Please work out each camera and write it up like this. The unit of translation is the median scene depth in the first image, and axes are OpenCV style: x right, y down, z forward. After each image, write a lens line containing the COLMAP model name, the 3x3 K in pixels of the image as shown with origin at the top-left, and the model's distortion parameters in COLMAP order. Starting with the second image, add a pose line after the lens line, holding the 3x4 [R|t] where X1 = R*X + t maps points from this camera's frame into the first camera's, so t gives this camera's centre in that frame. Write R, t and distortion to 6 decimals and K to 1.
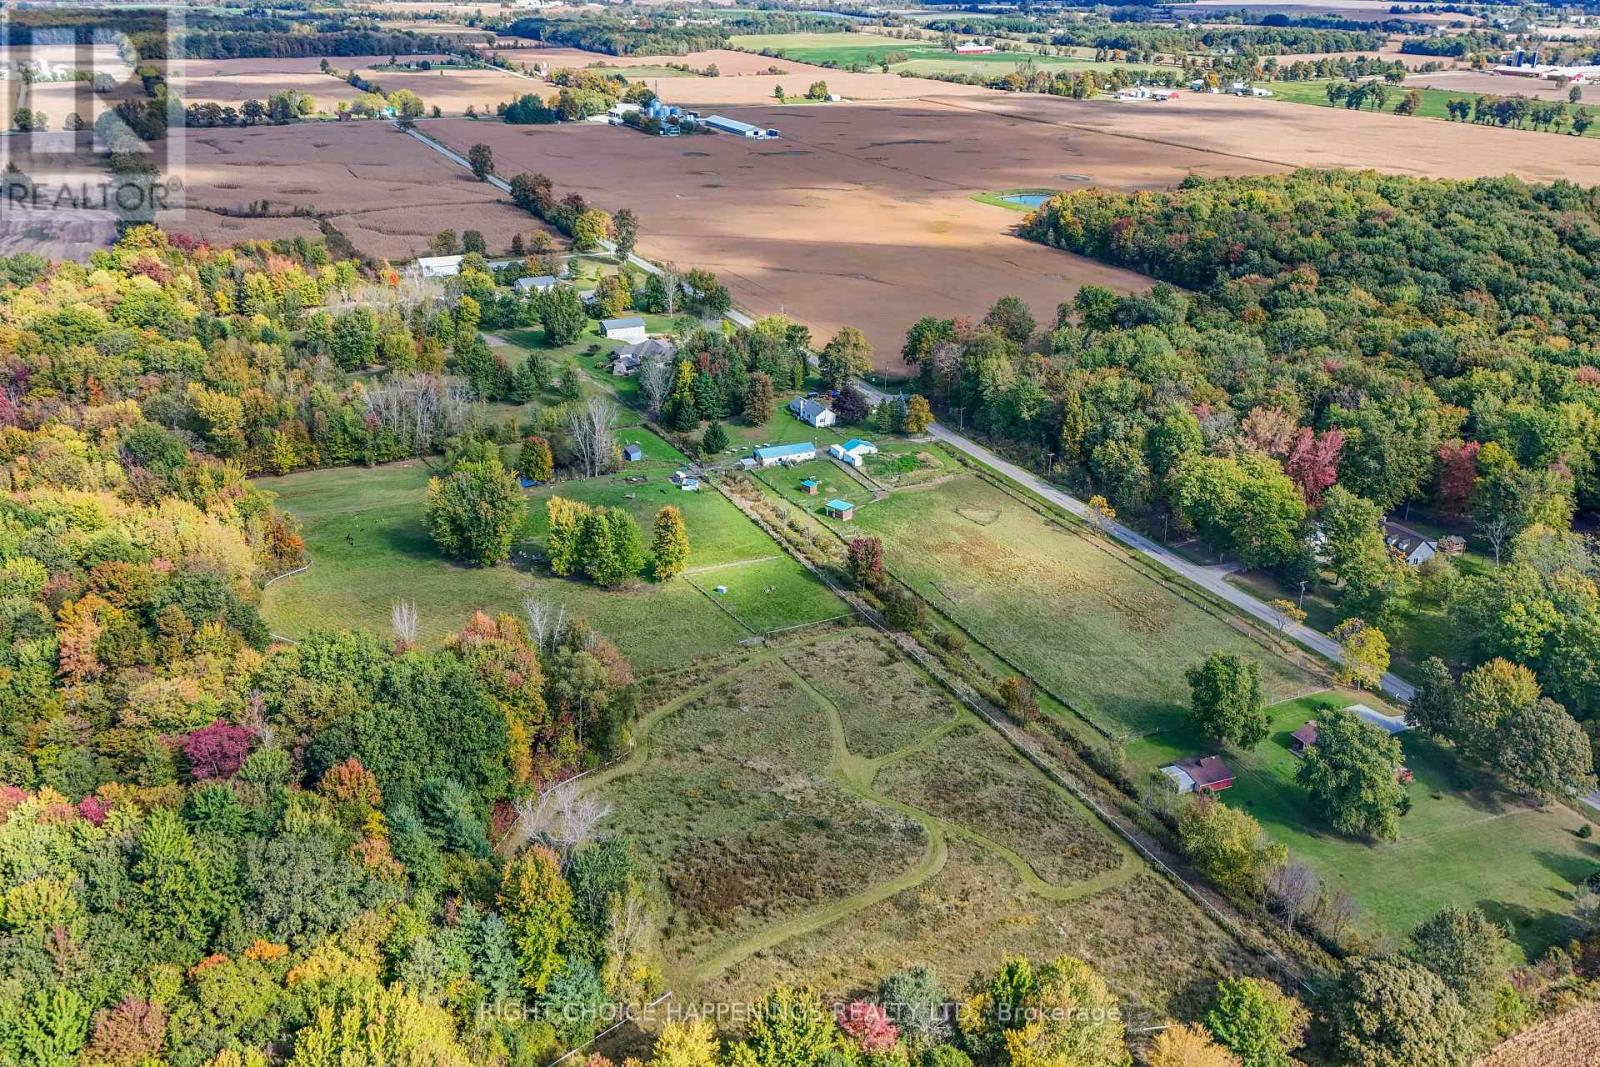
lens RADIAL K [[1321.1, 0, 810.3], [0, 1321.1, 532.2], [0, 0, 1]] dist [0.081740, -0.101873]
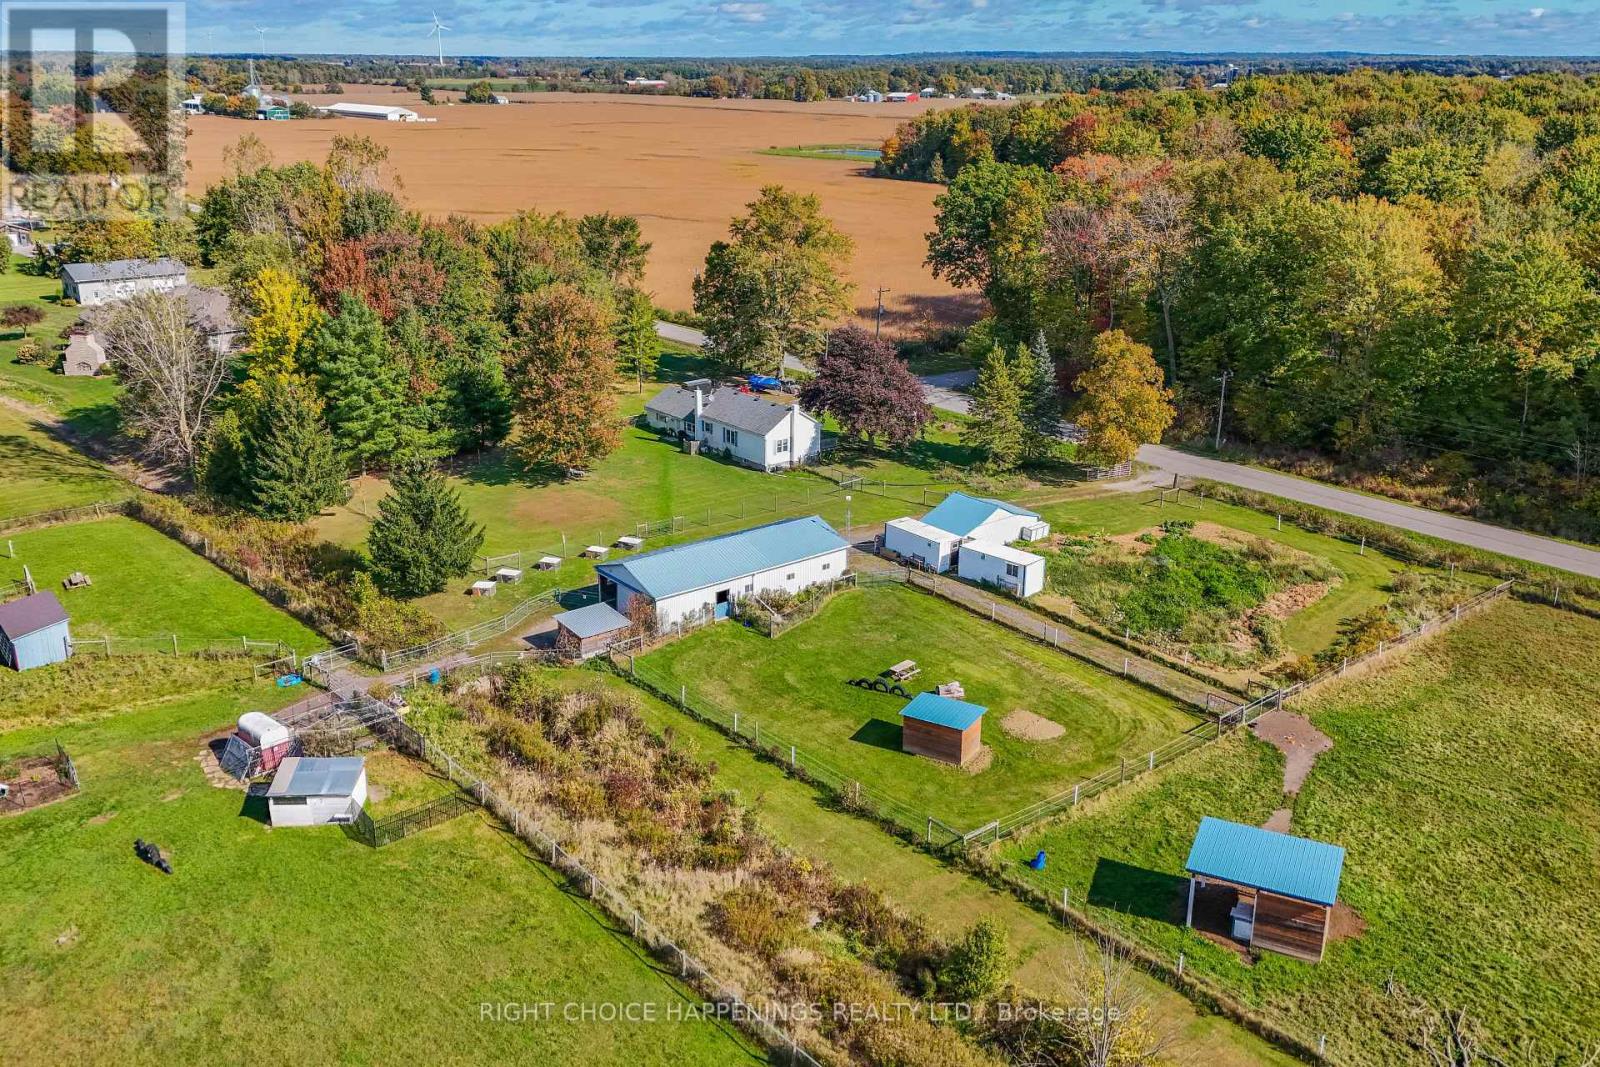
lens RADIAL K [[1463.8, 0, 800.0], [0, 1463.8, 533.5], [0, 0, 1]] dist [0.179857, -0.304153]
pose [[0.975001, -0.081925, 0.206545, -0.063473], [0.095876, 0.993676, -0.058448, -0.050473], [-0.200451, 0.076789, 0.976690, 0.756157]]
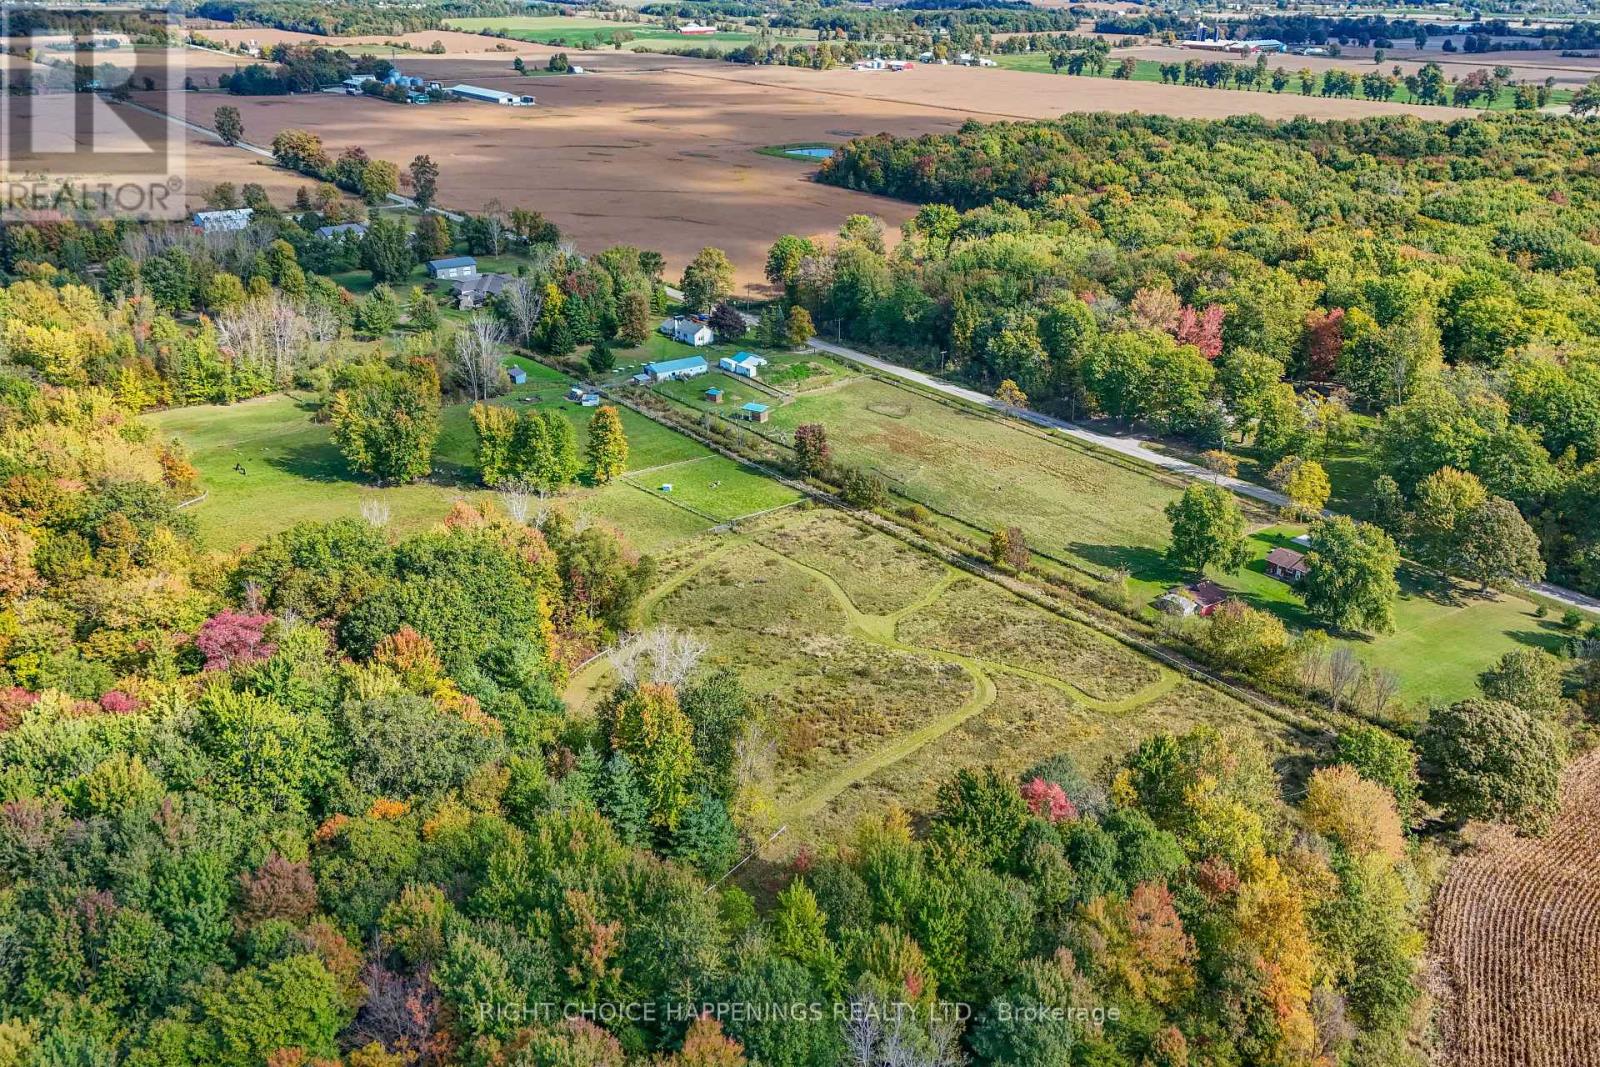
lens RADIAL K [[1321.1, 0, 810.3], [0, 1321.1, 532.2], [0, 0, 1]] dist [0.081740, -0.101873]
pose [[0.979753, -0.079033, 0.183953, -0.114963], [0.077457, 0.996871, 0.015750, 0.054822], [-0.184622, -0.001182, 0.982809, 0.023173]]
